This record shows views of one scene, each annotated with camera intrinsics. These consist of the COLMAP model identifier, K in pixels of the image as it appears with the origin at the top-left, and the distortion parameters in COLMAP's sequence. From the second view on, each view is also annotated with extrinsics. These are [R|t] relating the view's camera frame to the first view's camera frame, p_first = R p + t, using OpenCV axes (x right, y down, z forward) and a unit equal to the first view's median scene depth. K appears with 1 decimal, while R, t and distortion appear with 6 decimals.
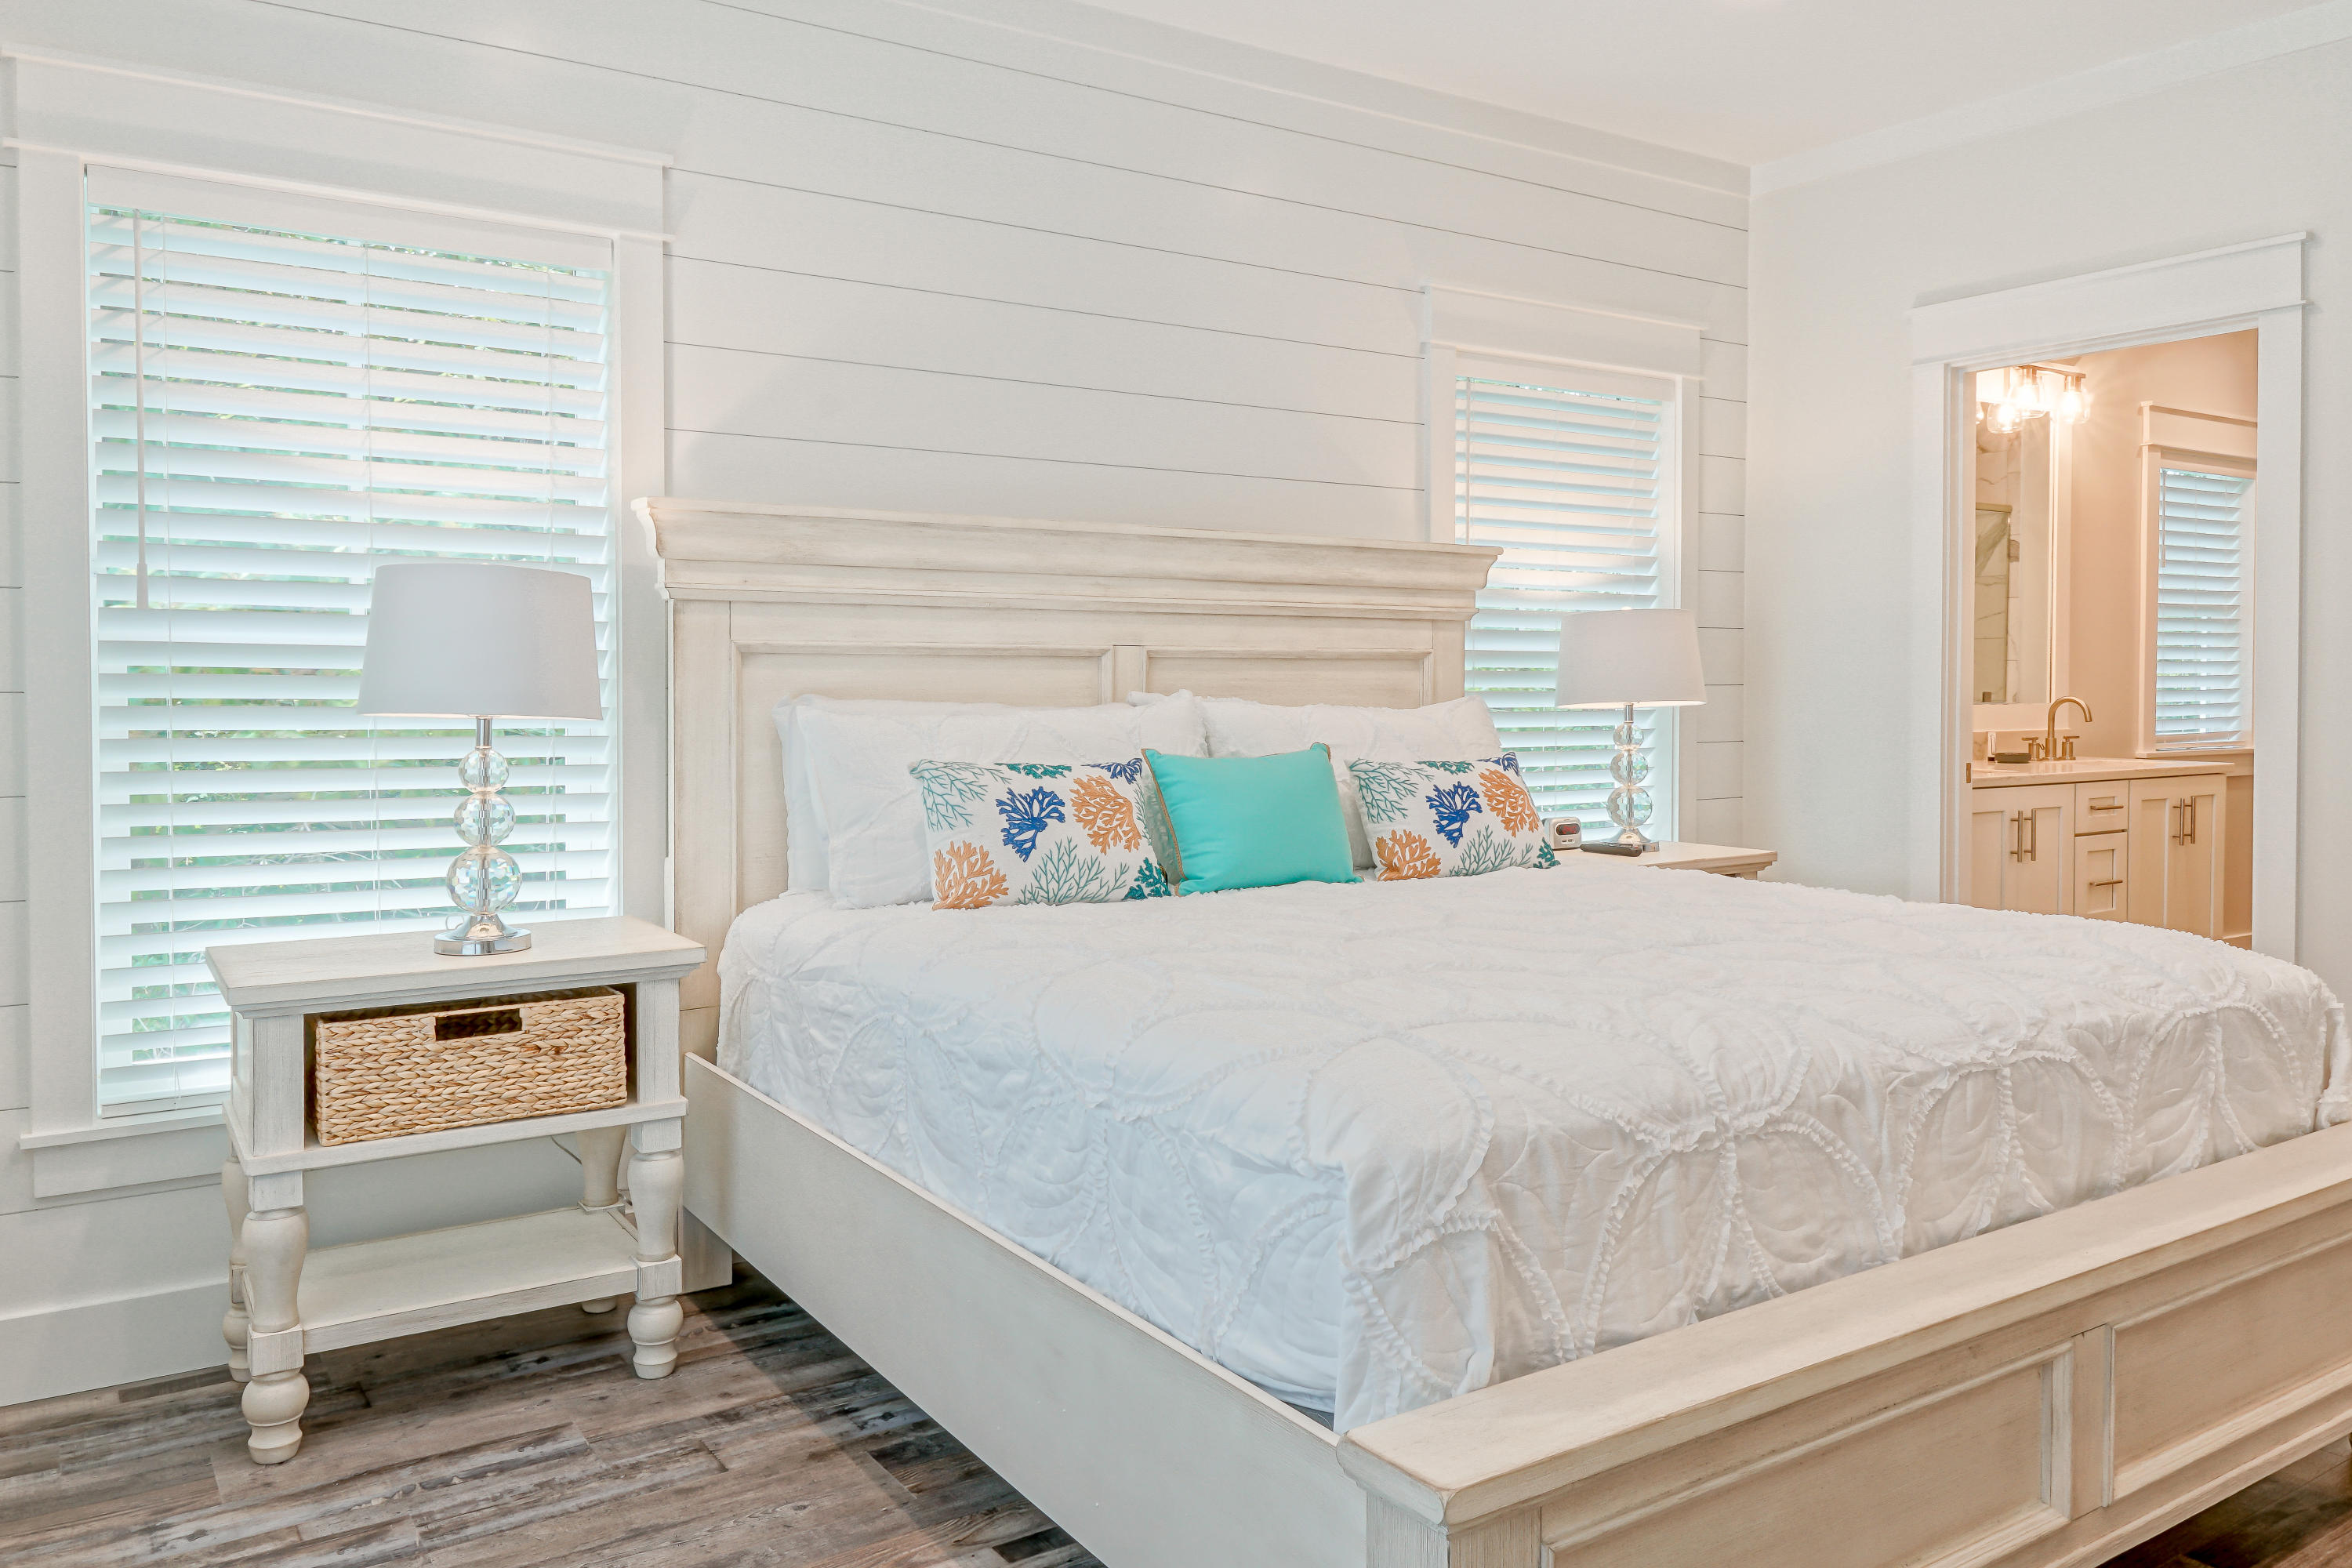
lens RADIAL K [[1713.7, 0, 1167.1], [0, 1713.7, 687.4], [0, 0, 1]] dist [0.018168, -0.004601]
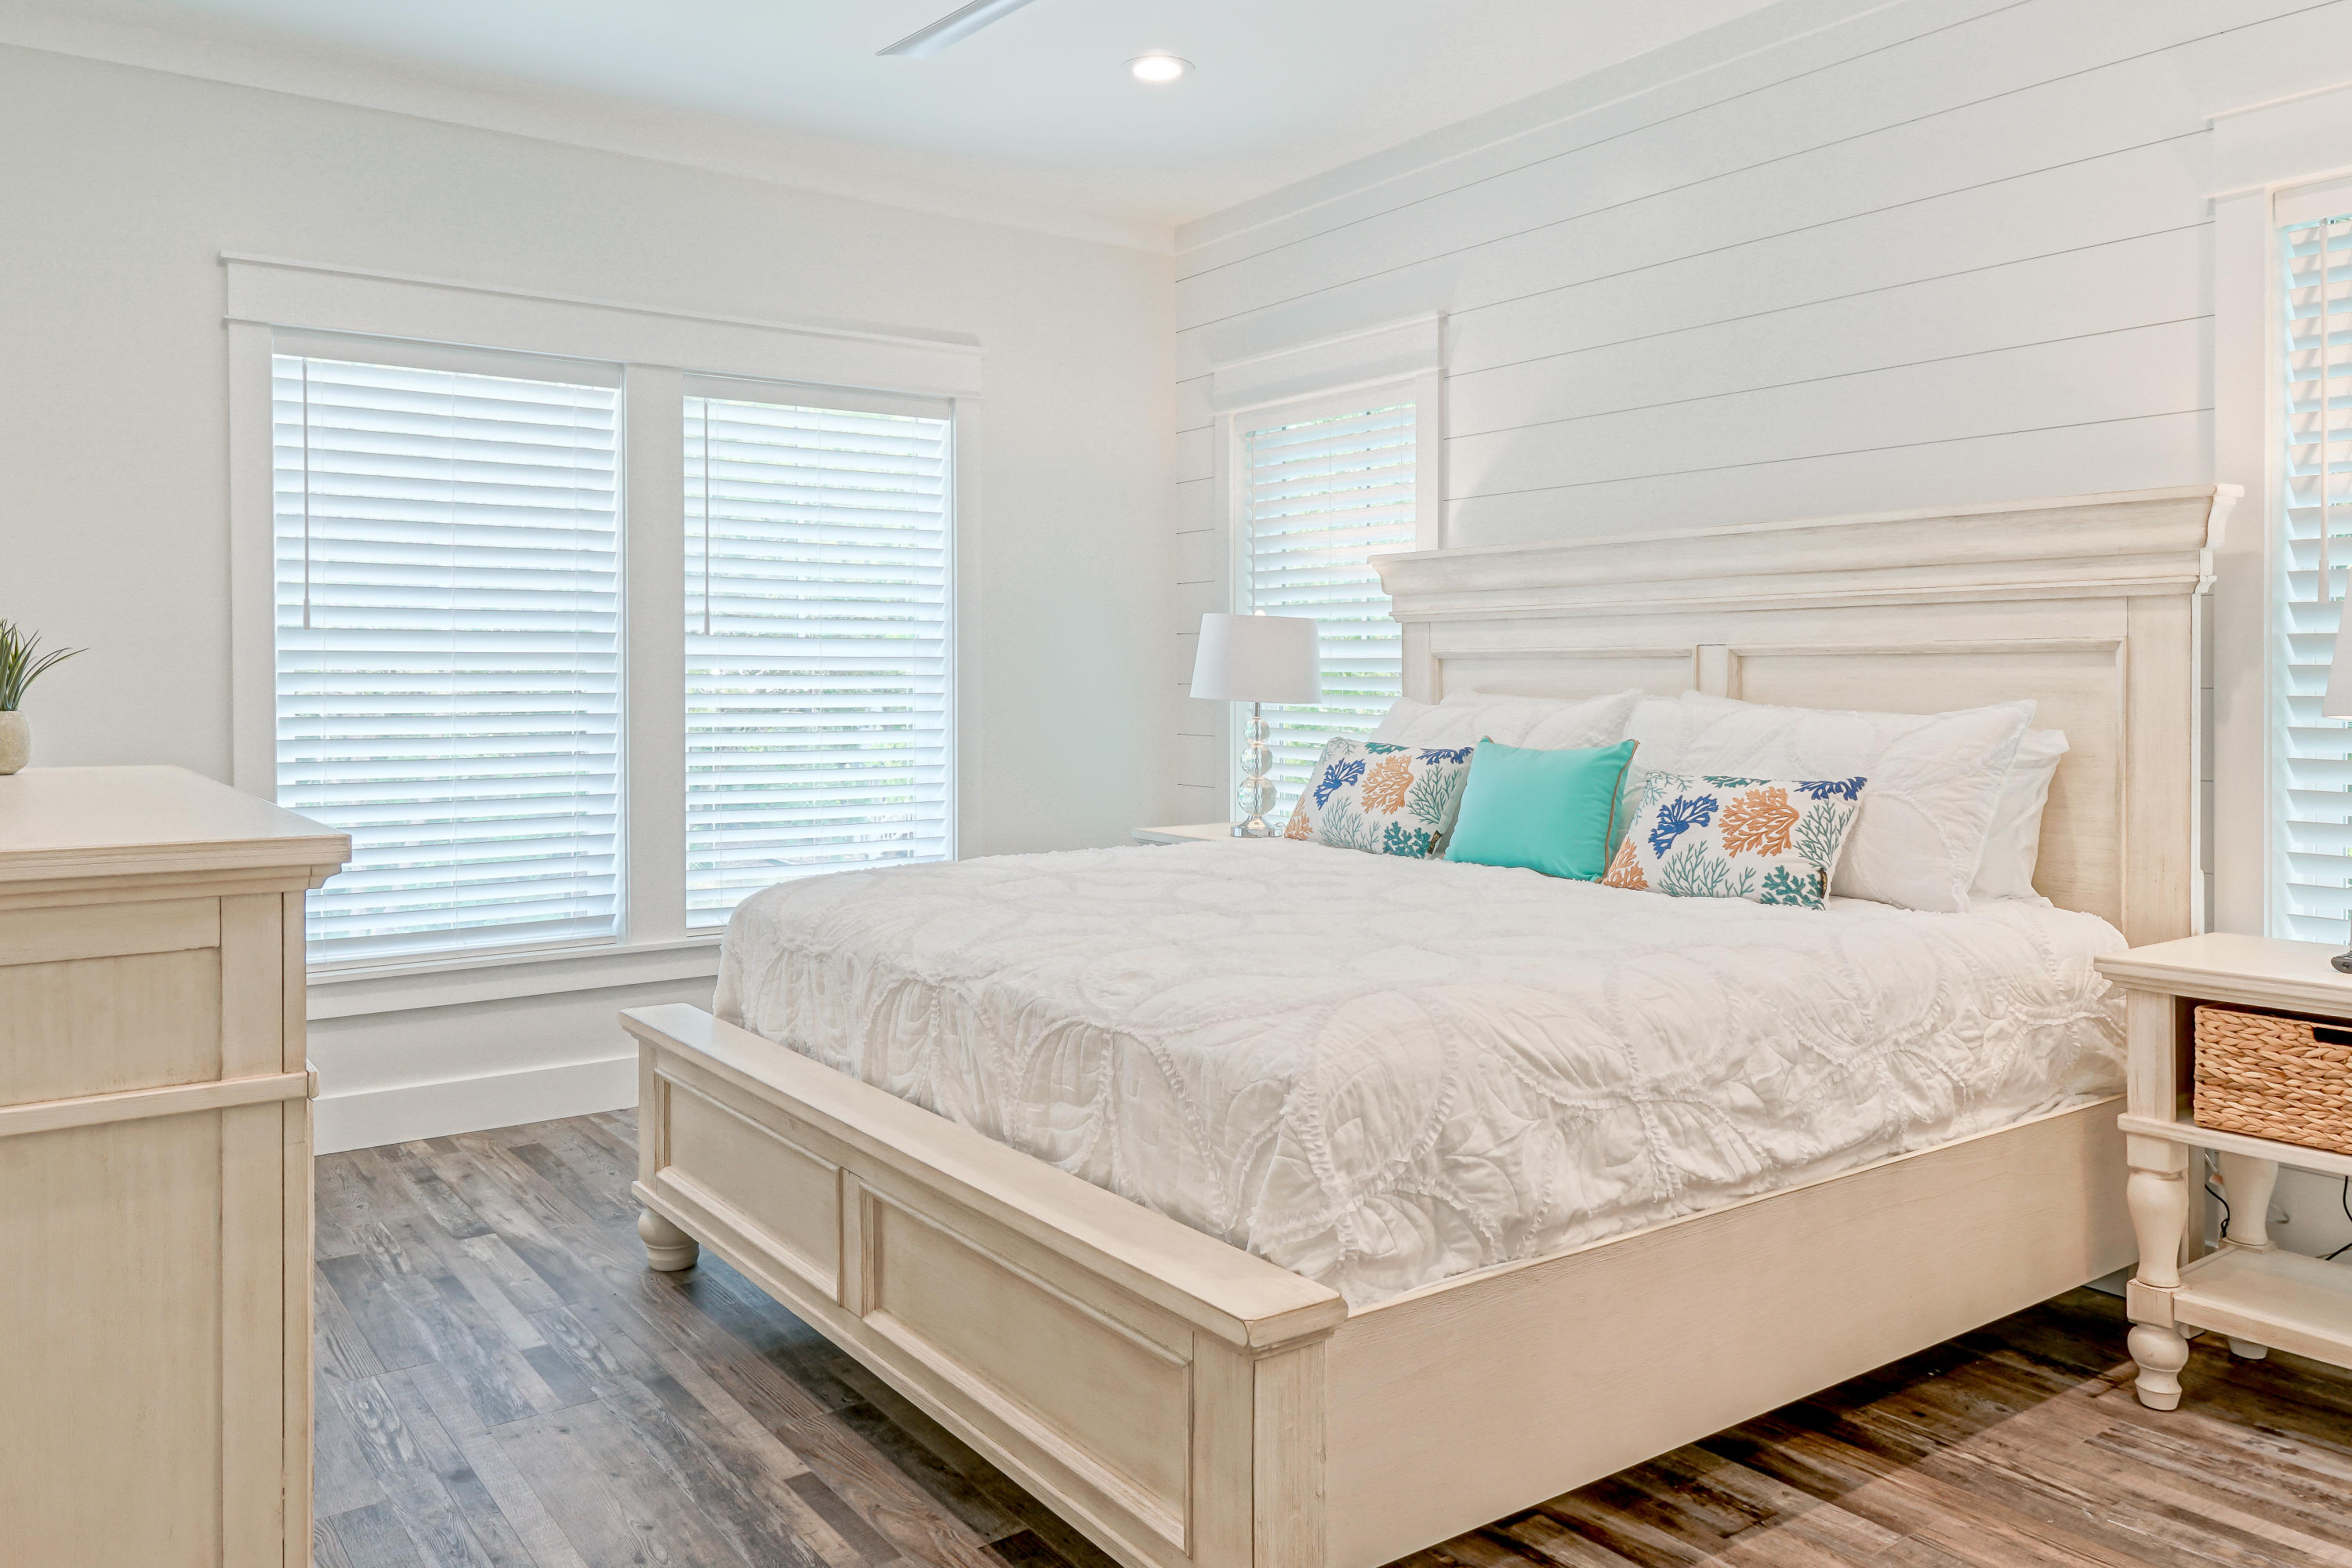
lens RADIAL K [[1713.7, 0, 1167.1], [0, 1713.7, 687.4], [0, 0, 1]] dist [0.018168, -0.004601]
pose [[0.041506, 0.005400, -0.999124, 0.988358], [-0.004326, 0.999977, 0.005225, -0.002941], [0.999129, 0.004105, 0.041528, 0.633825]]
